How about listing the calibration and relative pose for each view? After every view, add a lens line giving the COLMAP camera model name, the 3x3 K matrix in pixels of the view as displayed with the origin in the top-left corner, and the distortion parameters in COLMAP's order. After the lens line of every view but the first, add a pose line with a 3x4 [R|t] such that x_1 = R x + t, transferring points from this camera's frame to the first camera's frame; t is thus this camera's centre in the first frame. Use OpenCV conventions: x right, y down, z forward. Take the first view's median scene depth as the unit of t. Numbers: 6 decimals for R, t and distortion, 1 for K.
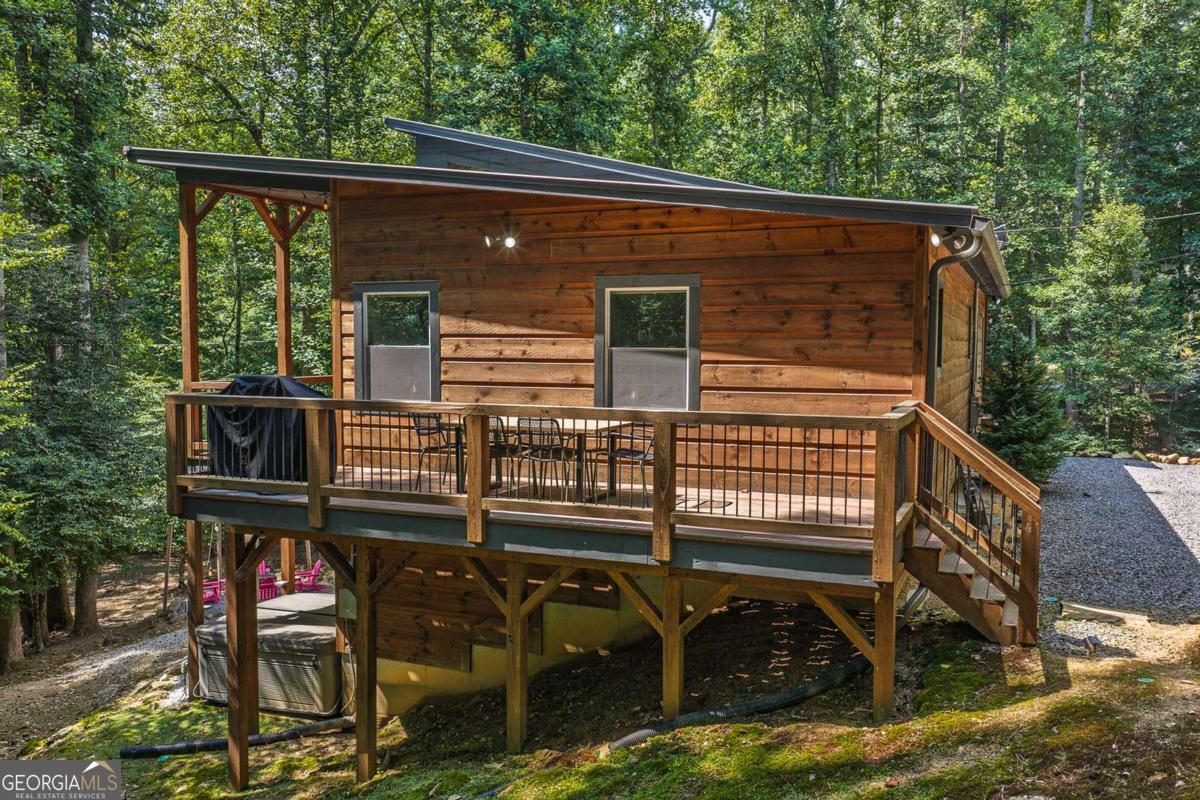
lens RADIAL K [[984.6, 0, 597.4], [0, 984.6, 396.1], [0, 0, 1]] dist [0.008587, -0.017501]
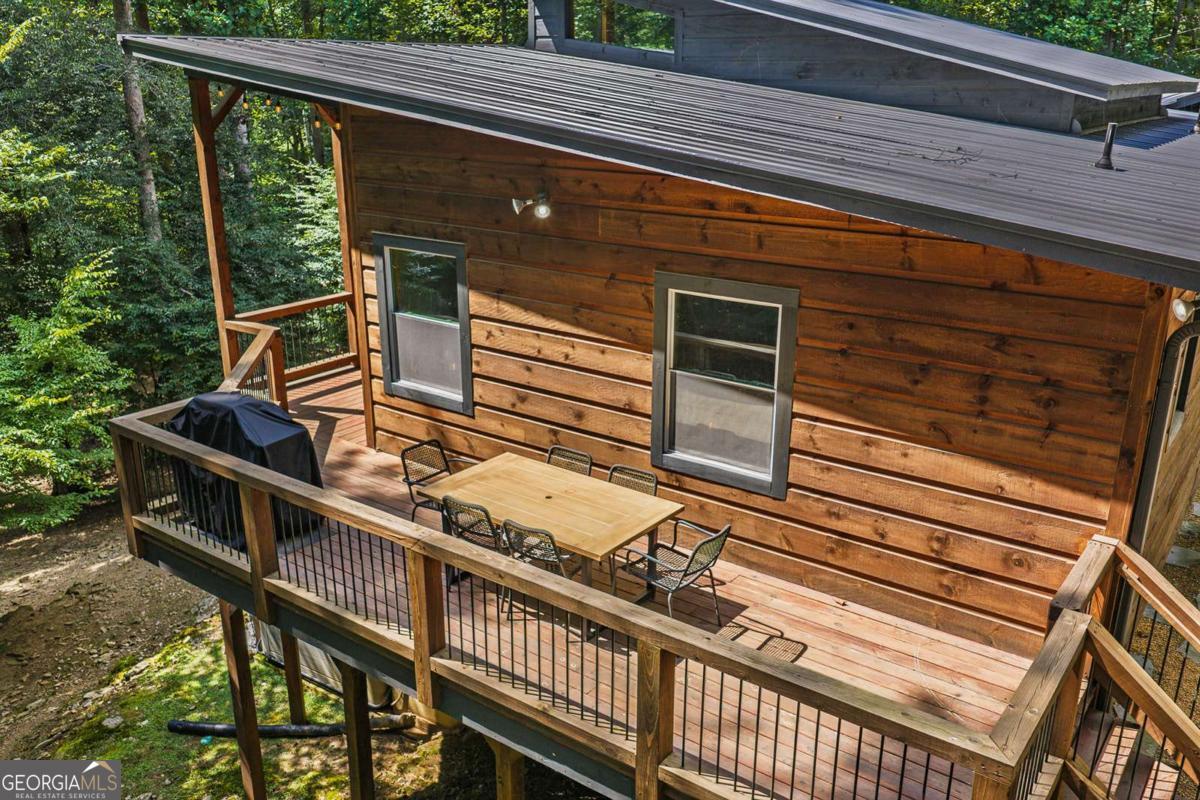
lens RADIAL K [[986.6, 0, 603.6], [0, 986.6, 404.0], [0, 0, 1]] dist [0.003829, -0.013938]
pose [[0.976077, 0.067797, -0.206586, 0.111987], [-0.014405, 0.968219, 0.249690, -0.201418], [0.216949, -0.240741, 0.946032, 0.302376]]
